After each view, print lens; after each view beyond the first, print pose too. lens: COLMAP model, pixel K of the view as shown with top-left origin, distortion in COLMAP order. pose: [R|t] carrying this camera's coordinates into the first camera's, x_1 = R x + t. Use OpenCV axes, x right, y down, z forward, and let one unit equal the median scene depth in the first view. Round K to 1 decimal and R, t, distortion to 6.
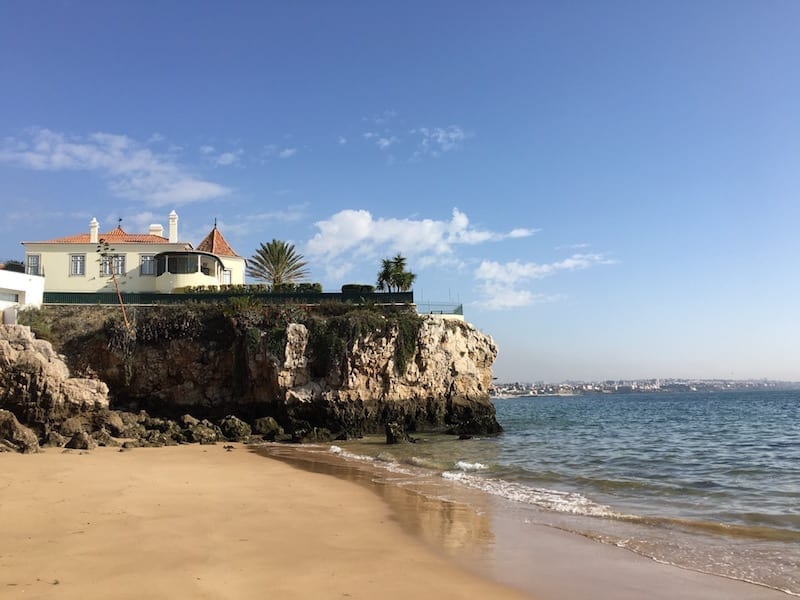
lens RADIAL K [[665.3, 0, 403.1], [0, 665.3, 297.8], [0, 0, 1]] dist [0.018298, -0.035341]
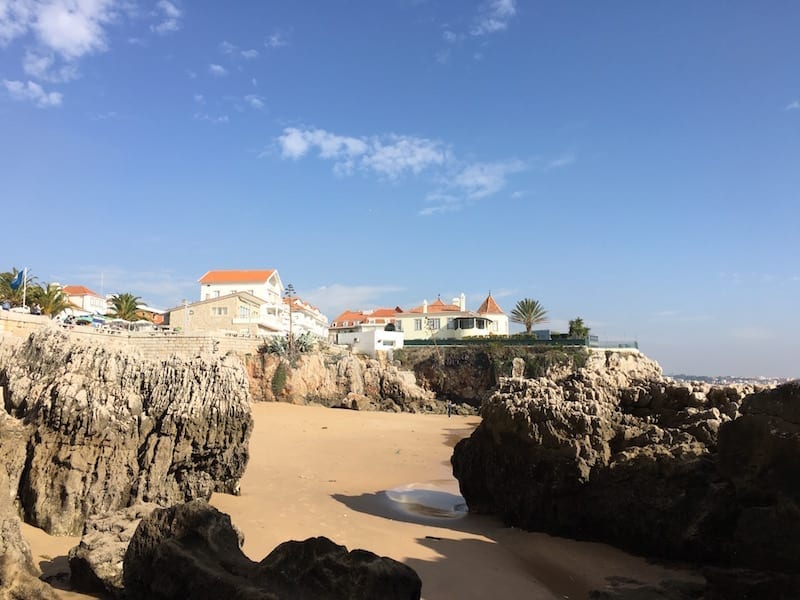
lens RADIAL K [[665.3, 0, 399.0], [0, 665.3, 299.9], [0, 0, 1]] dist [0.018298, -0.035341]
pose [[0.869363, -0.034591, -0.492962, 0.460970], [0.043284, 0.999043, 0.006232, -0.145971], [0.492275, -0.026755, 0.870028, -0.781407]]
